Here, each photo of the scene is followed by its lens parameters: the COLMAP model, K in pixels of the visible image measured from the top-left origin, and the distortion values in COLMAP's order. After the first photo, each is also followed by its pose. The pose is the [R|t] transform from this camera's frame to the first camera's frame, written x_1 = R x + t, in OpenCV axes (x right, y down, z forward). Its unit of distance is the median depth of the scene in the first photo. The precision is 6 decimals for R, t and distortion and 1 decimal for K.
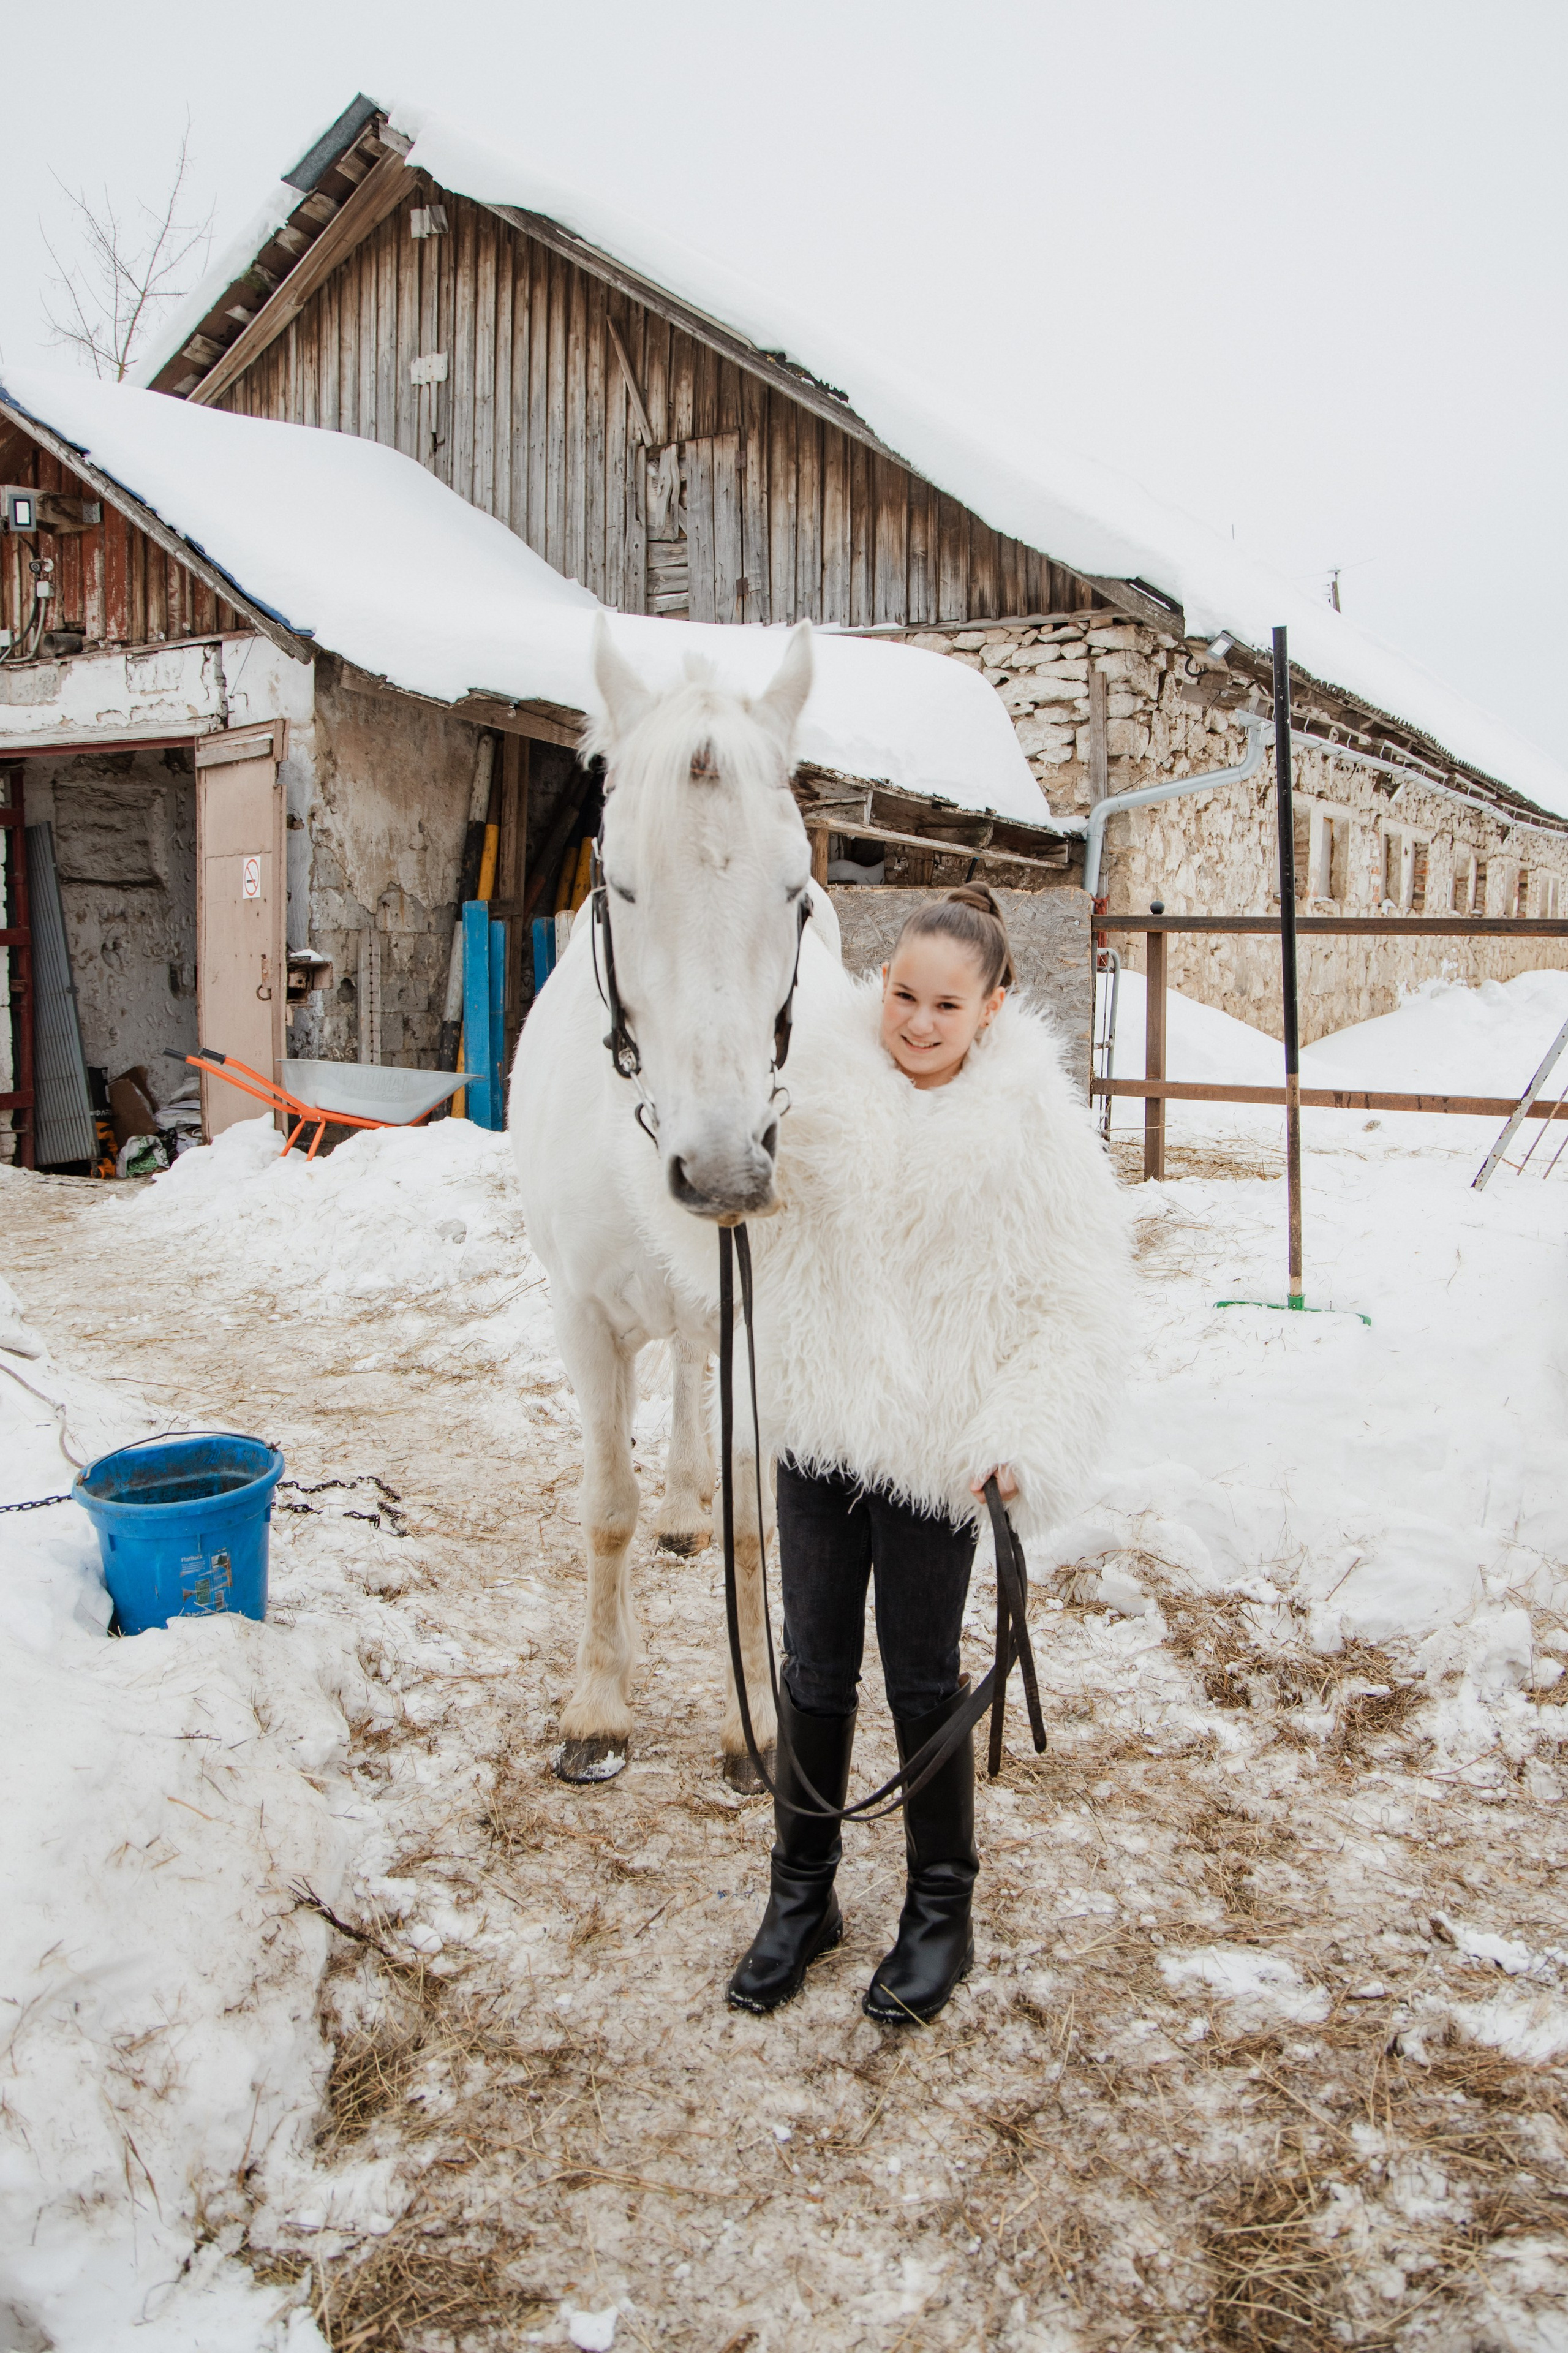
lens RADIAL K [[1794.6, 0, 829.5], [0, 1794.6, 1105.3], [0, 0, 1]] dist [-0.099918, 0.083074]
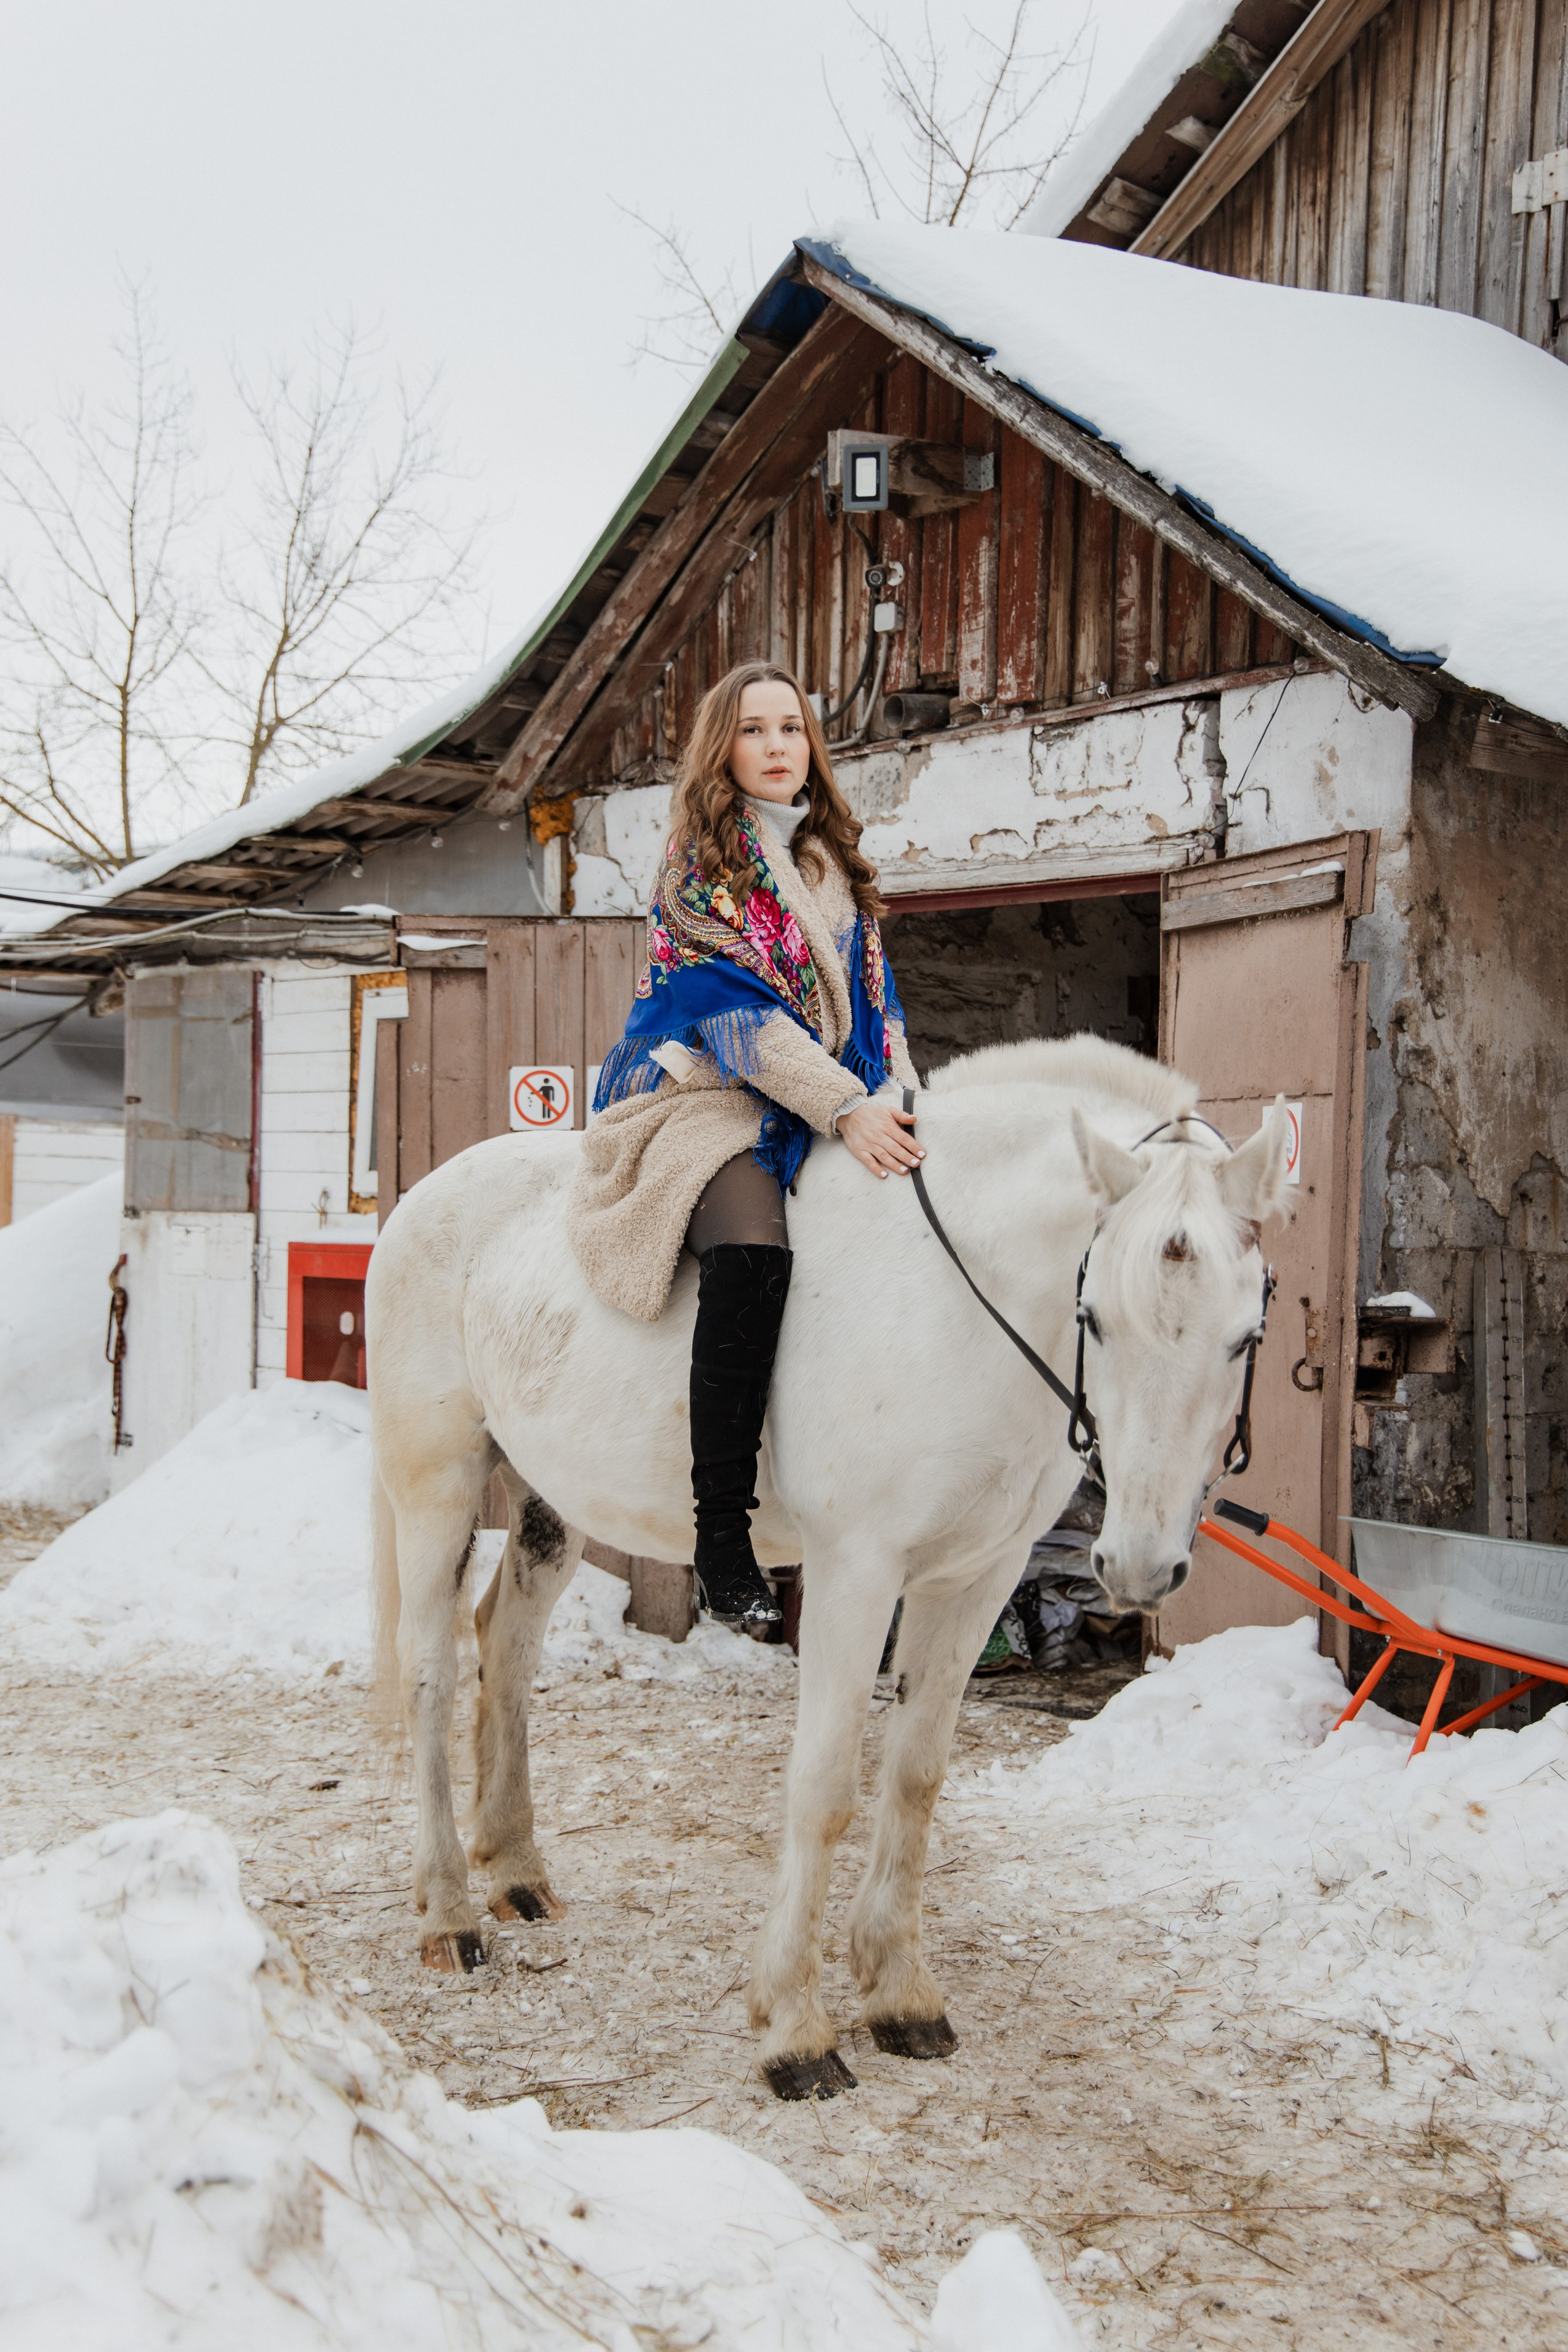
lens RADIAL K [[2760.3, 0, 740.8], [0, 2760.3, 1160.9], [0, 0, 1]] dist [0.097376, 0.087897]
pose [[0.919781, 0.011573, -0.392261, -0.143645], [-0.053314, 0.993983, -0.095684, -0.036108], [0.388793, 0.108922, 0.914864, 0.196913]]
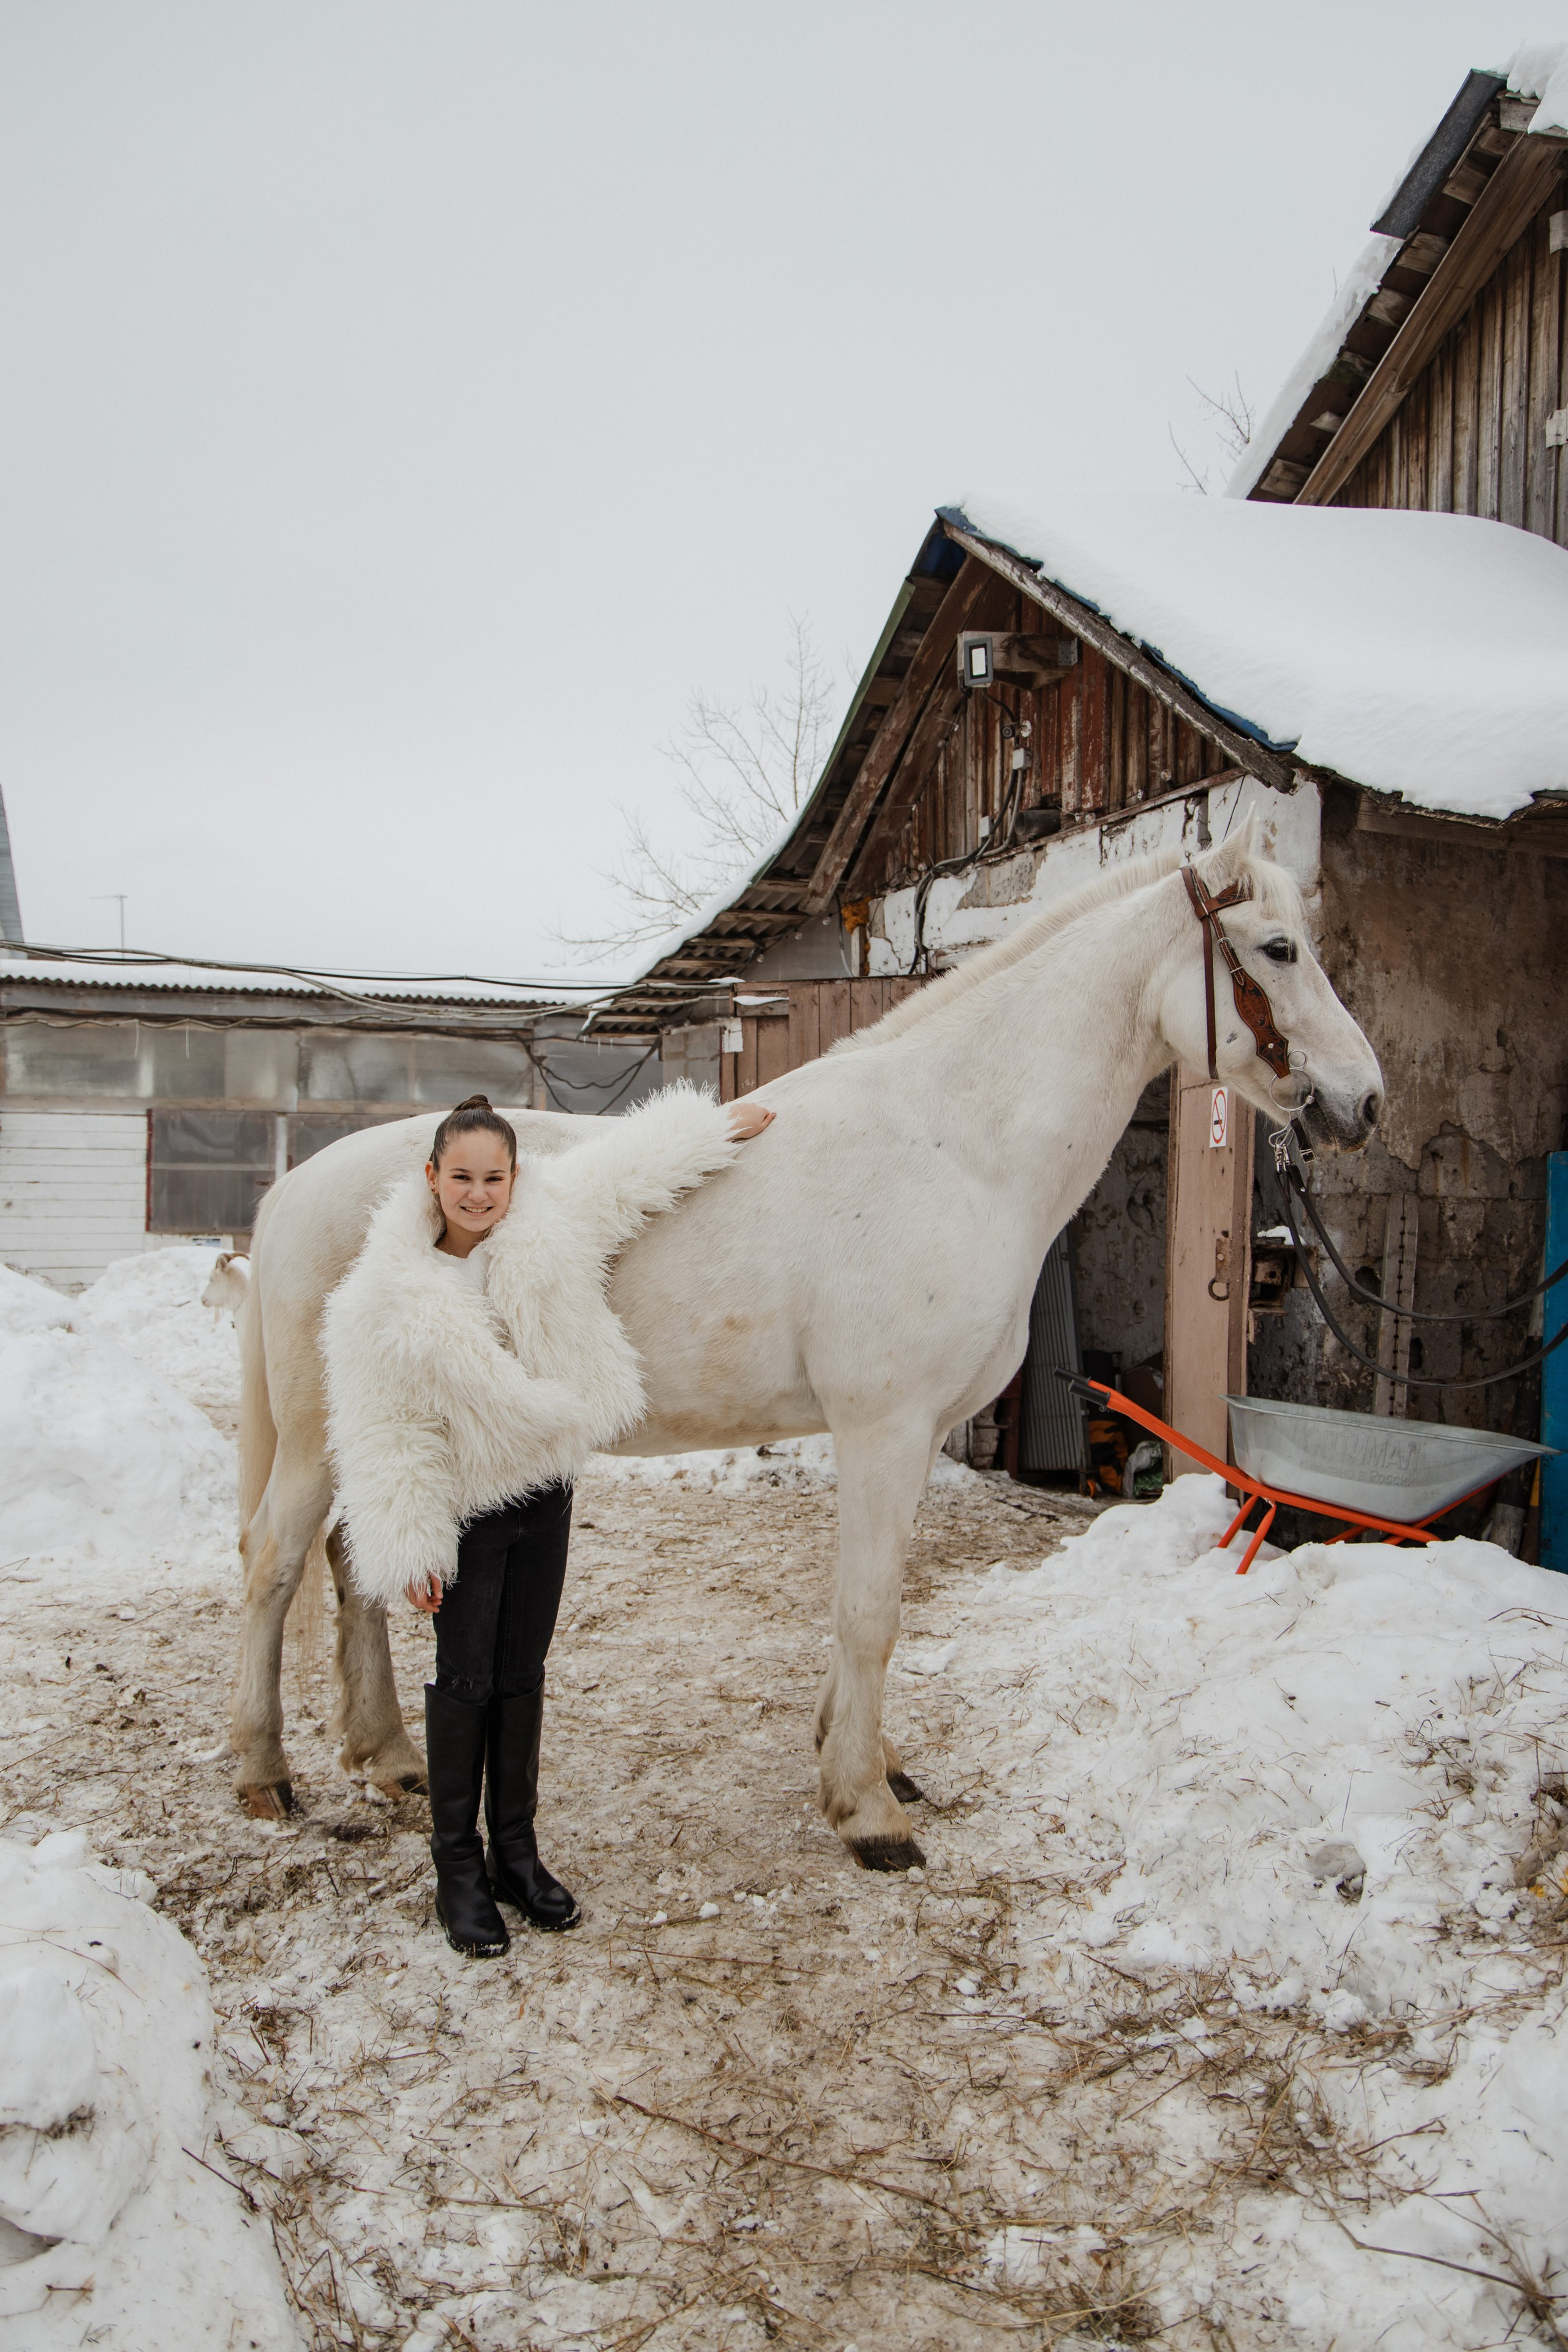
lens RADIAL K [[1702.1, 0, 784.0], [0, 1702.1, 1176.0], [0, 0, 1]] dist [-0.088530, 0.091760]
pose [[0.755487, 0.007159, -0.655125, -0.023311], [-0.066102, 0.995671, -0.065348, -0.047960], [0.651821, 0.092674, 0.752689, 0.370303]]
